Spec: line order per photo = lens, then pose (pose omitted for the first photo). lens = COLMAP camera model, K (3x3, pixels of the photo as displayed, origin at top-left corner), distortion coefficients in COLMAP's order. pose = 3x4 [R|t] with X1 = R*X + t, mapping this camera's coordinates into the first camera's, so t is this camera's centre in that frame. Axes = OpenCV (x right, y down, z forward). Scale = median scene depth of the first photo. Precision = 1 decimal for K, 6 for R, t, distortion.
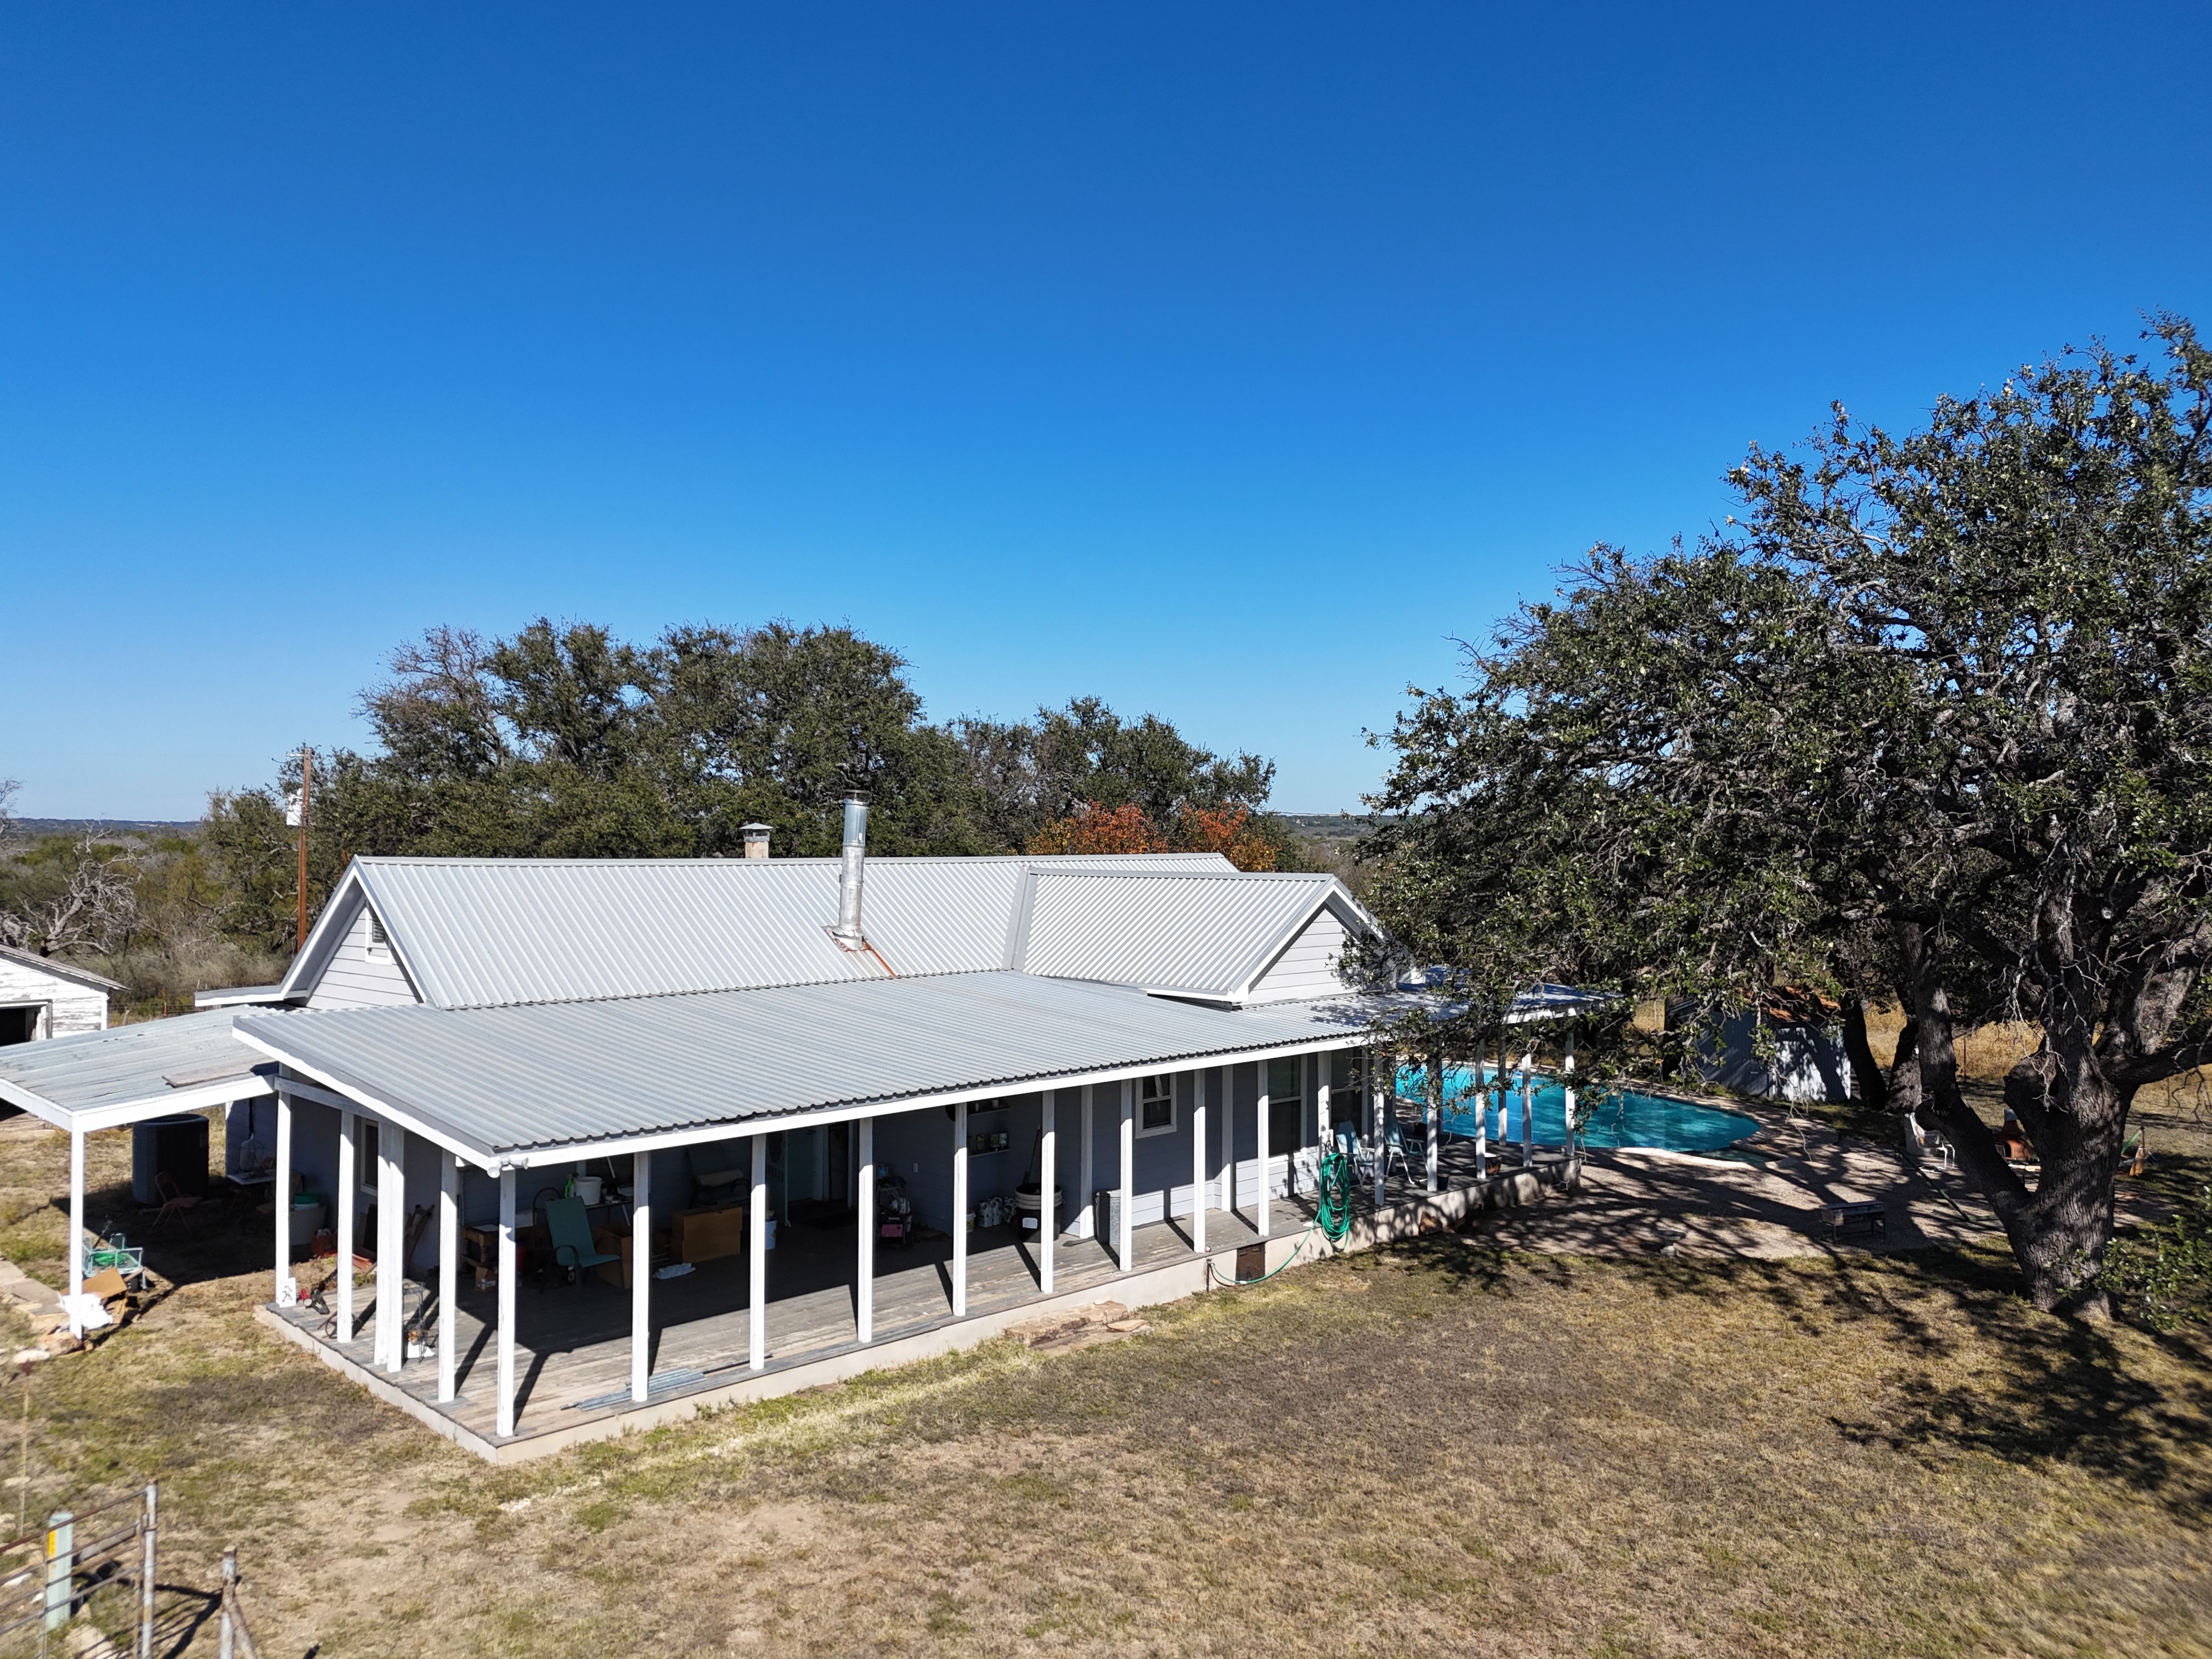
lens RADIAL K [[1570.9, 0, 1106.9], [0, 1570.9, 829.5], [0, 0, 1]] dist [0.004523, -0.008071]
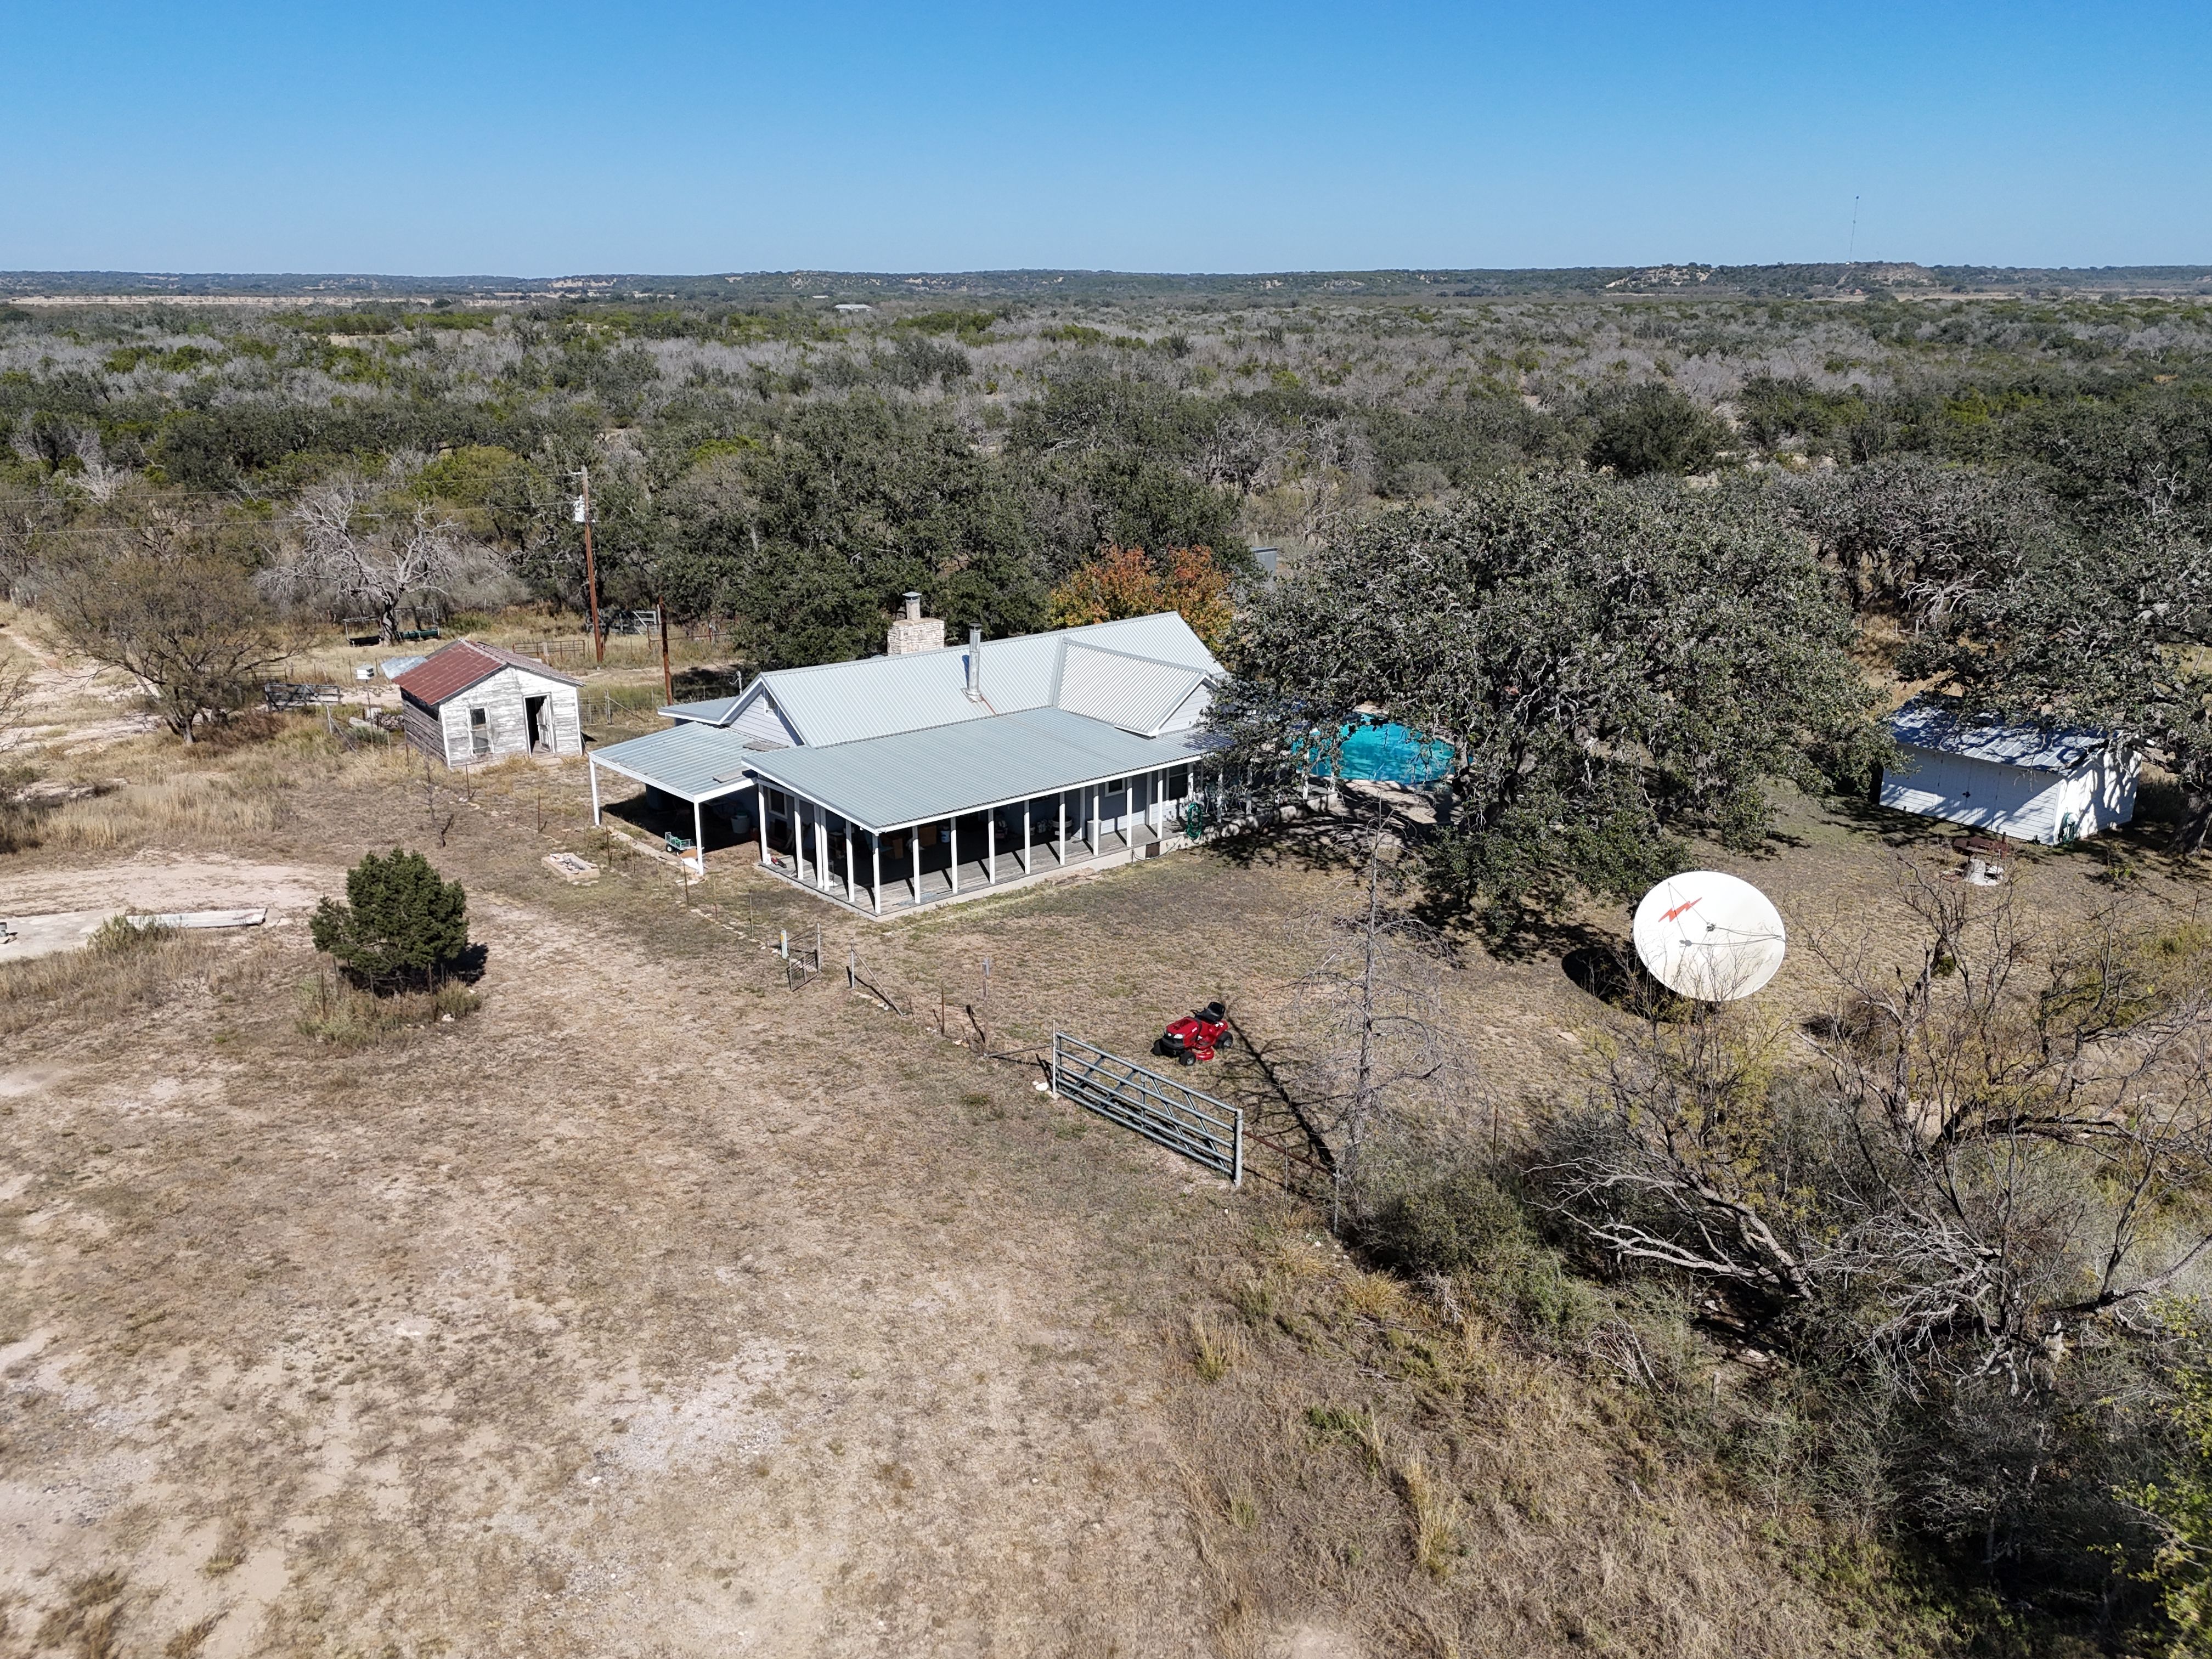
lens RADIAL K [[1668.7, 0, 1101.9], [0, 1668.7, 828.2], [0, 0, 1]] dist [-0.002876, 0.001386]
pose [[0.998561, 0.017246, -0.050769, 0.167389], [-0.000915, 0.952206, 0.305457, -0.602122], [0.053611, -0.304971, 0.950852, -1.587679]]
